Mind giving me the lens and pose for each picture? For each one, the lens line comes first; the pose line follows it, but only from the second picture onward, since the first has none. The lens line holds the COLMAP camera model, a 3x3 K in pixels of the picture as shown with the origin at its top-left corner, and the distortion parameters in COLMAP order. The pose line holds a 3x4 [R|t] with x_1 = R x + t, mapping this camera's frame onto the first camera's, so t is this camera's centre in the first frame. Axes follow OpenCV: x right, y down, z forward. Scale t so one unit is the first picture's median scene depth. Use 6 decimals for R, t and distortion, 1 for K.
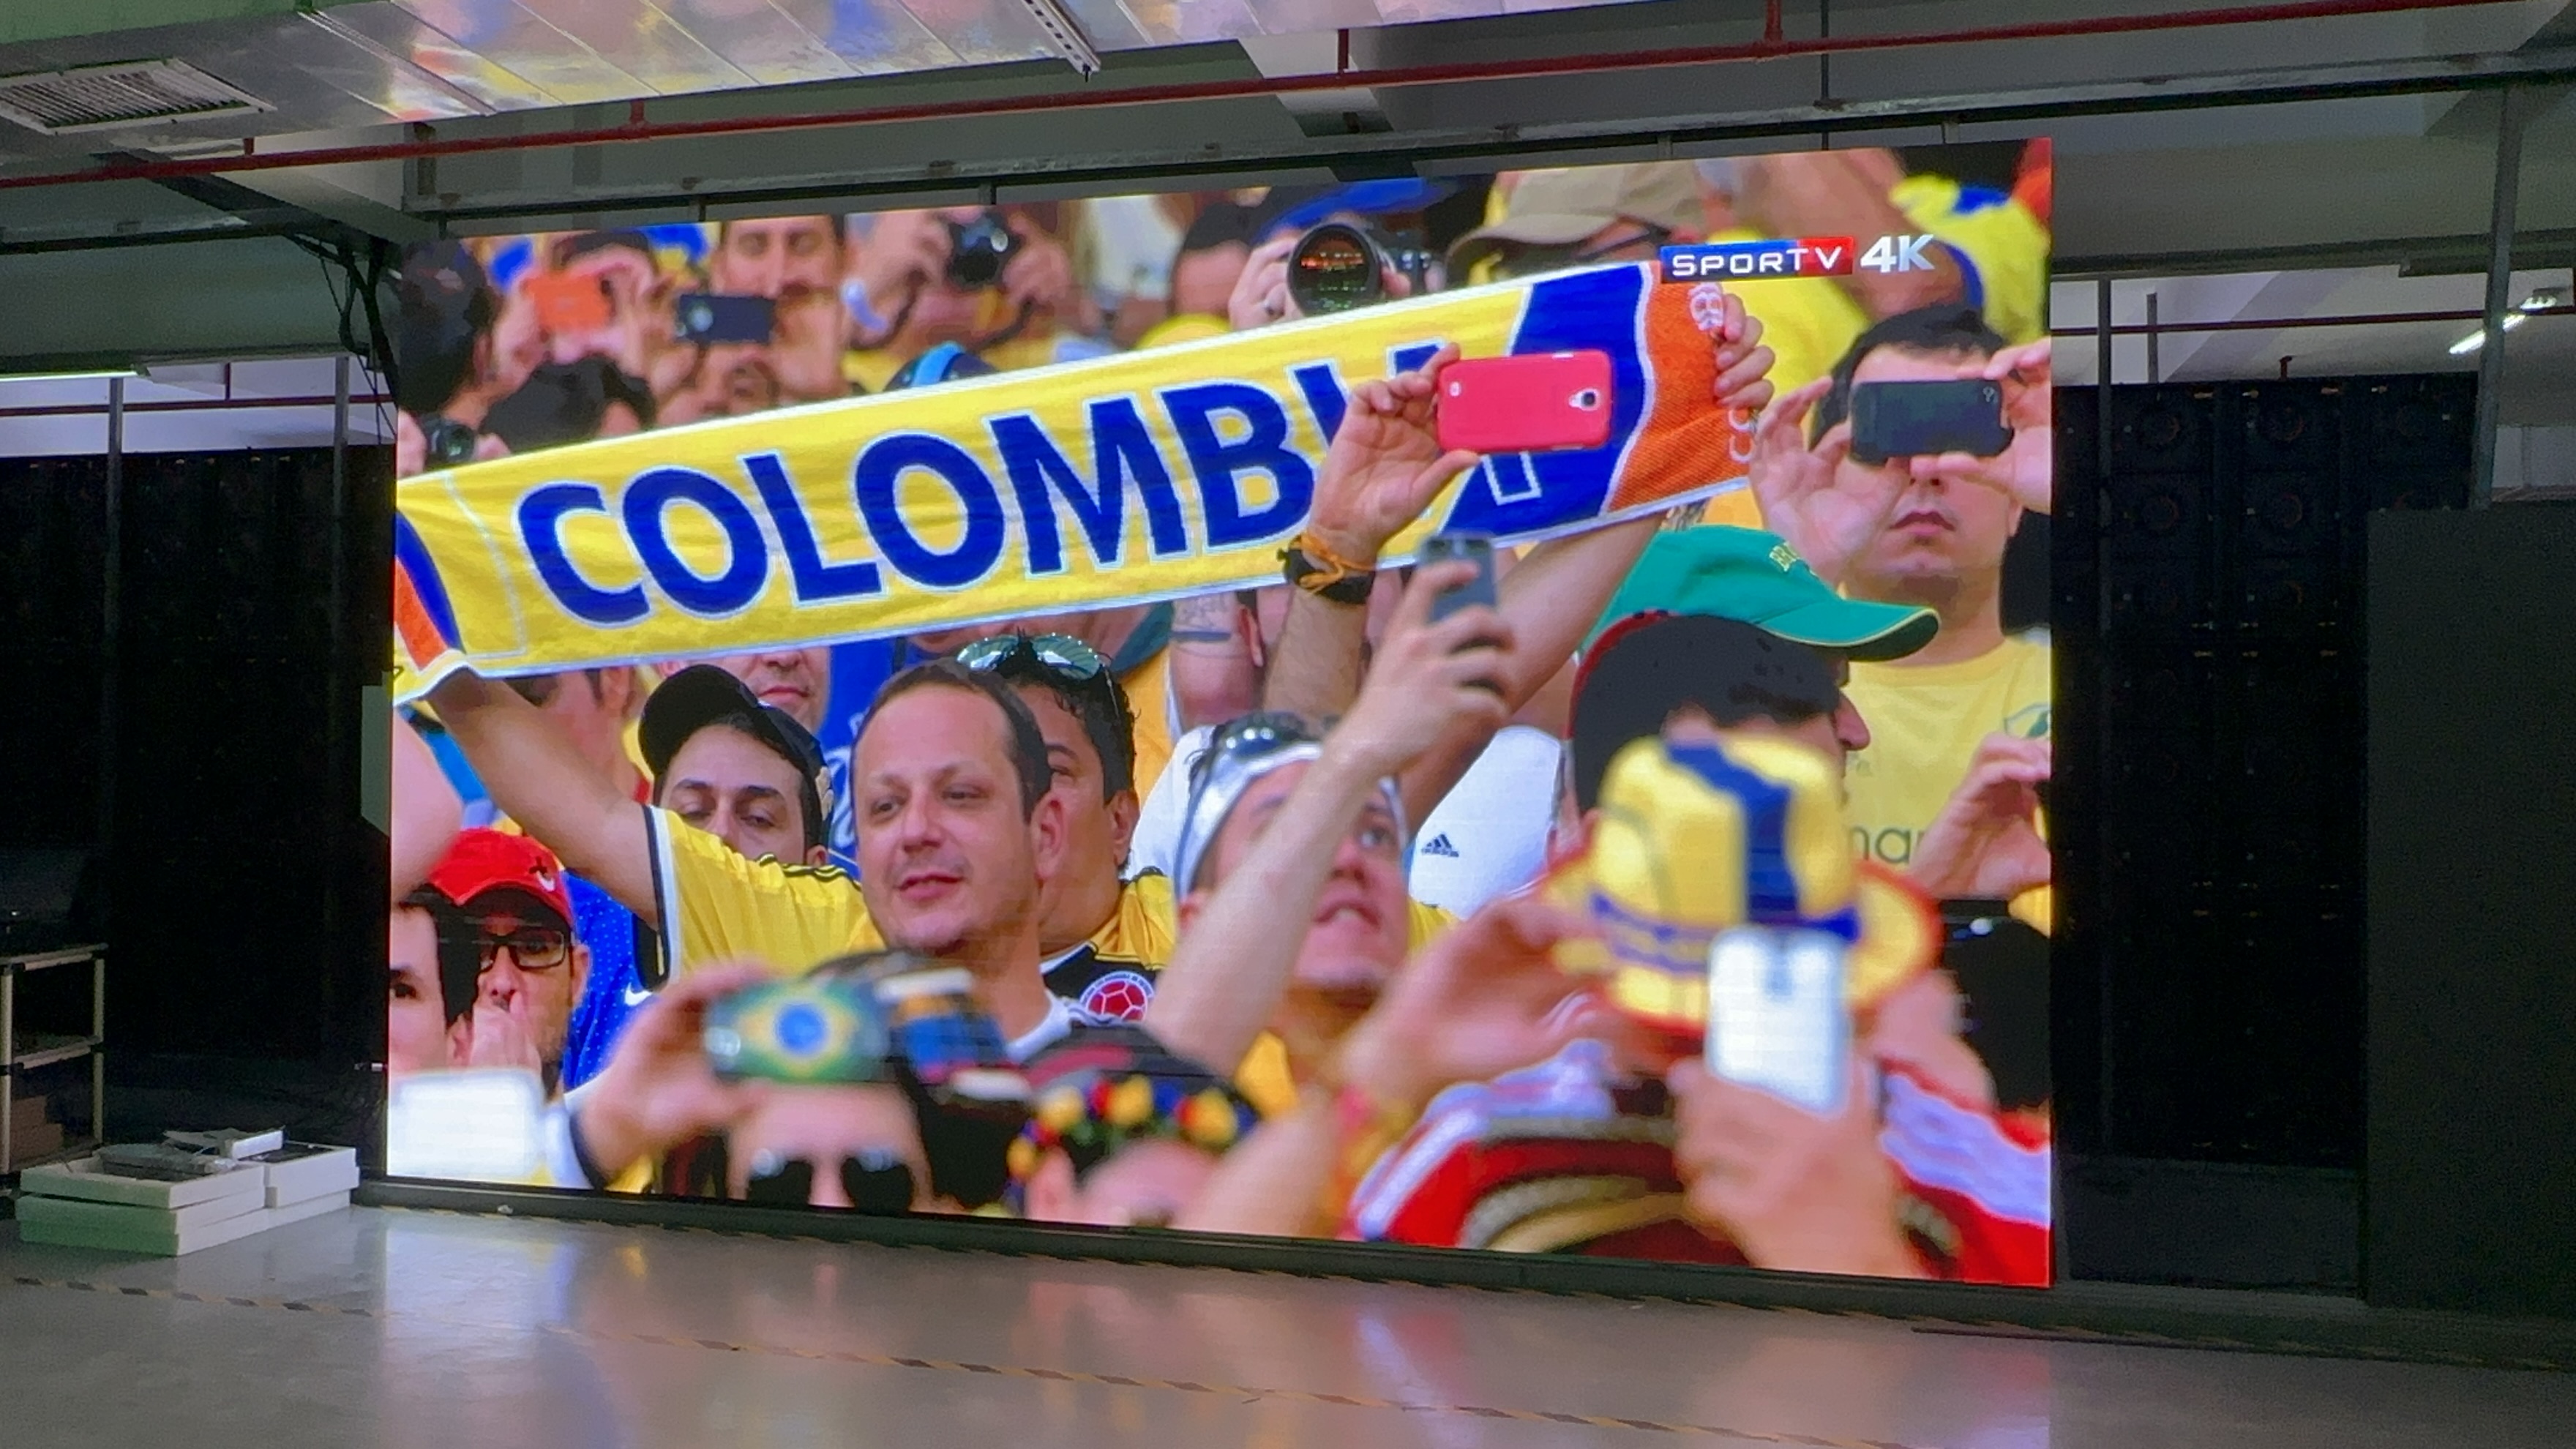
lens RADIAL K [[2074.9, 0, 1280.4], [0, 2074.9, 731.6], [0, 0, 1]] dist [-0.001027, -0.002341]
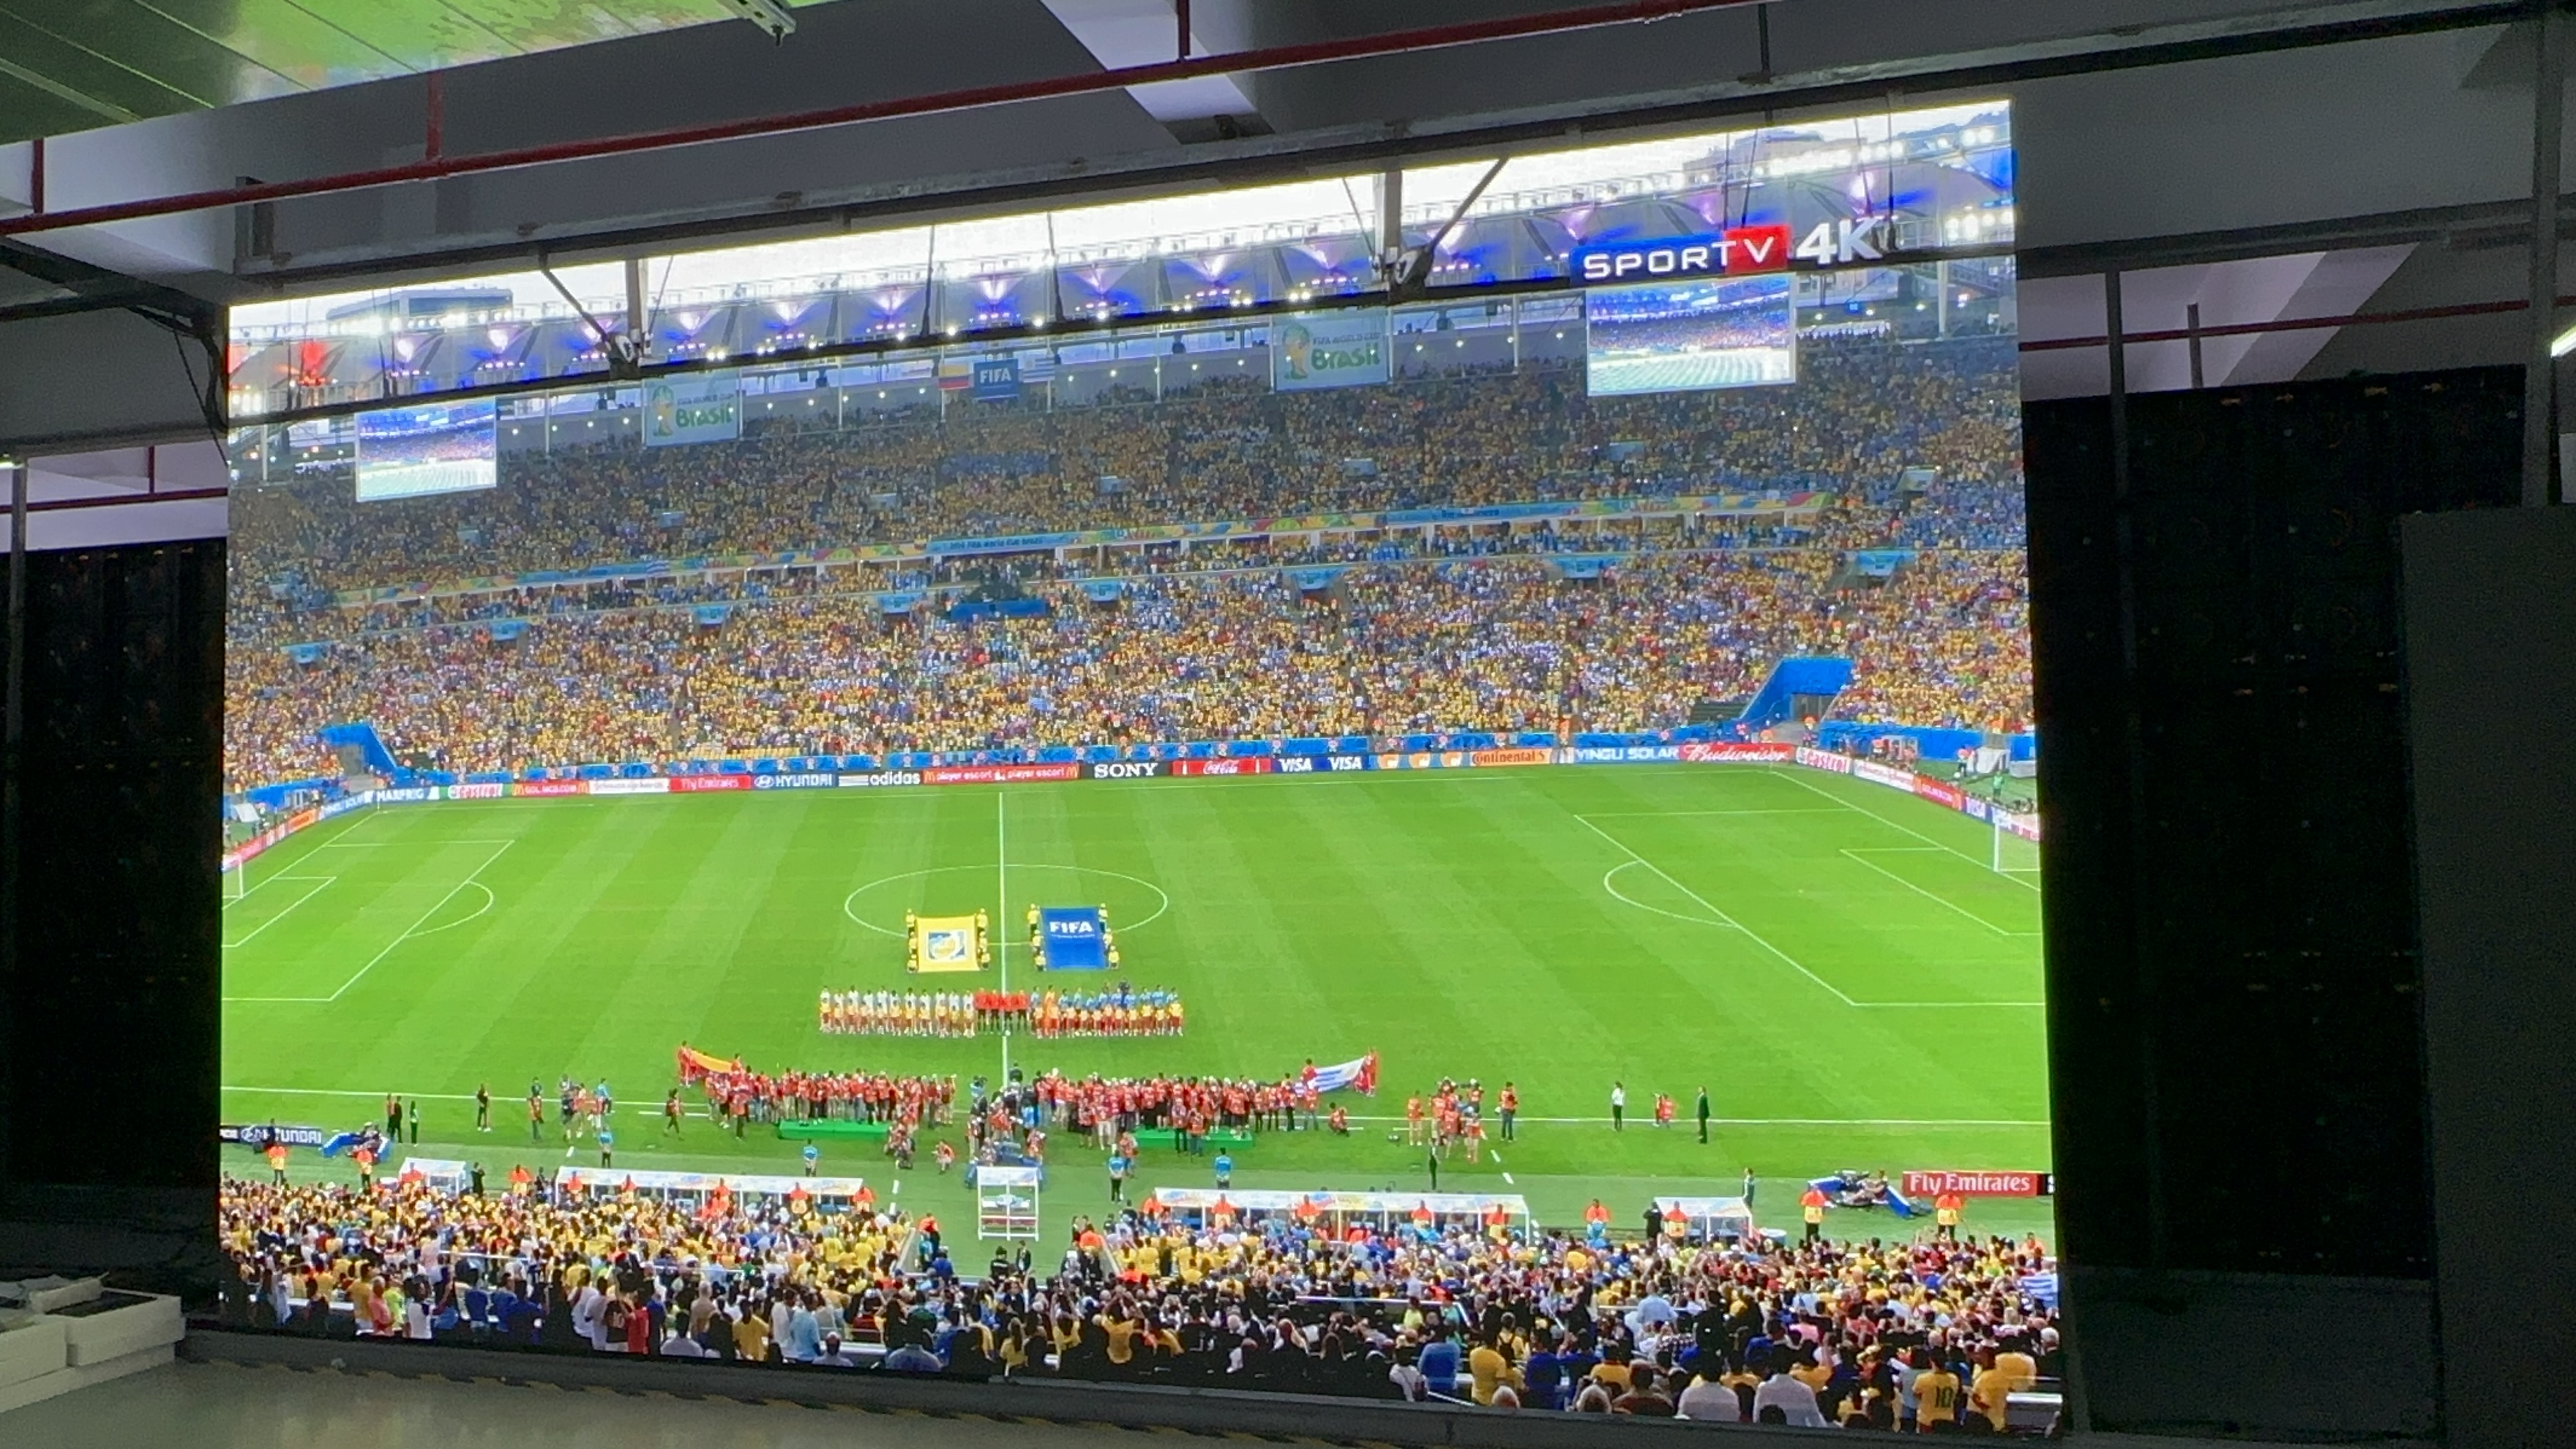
lens RADIAL K [[2078.4, 0, 1288.0], [0, 2078.4, 724.5], [0, 0, 1]] dist [0.000016, -0.003260]
pose [[0.998294, -0.029542, -0.050368, 0.094152], [0.027359, 0.998679, -0.043498, 0.003989], [0.051587, 0.042045, 0.997783, 0.111328]]
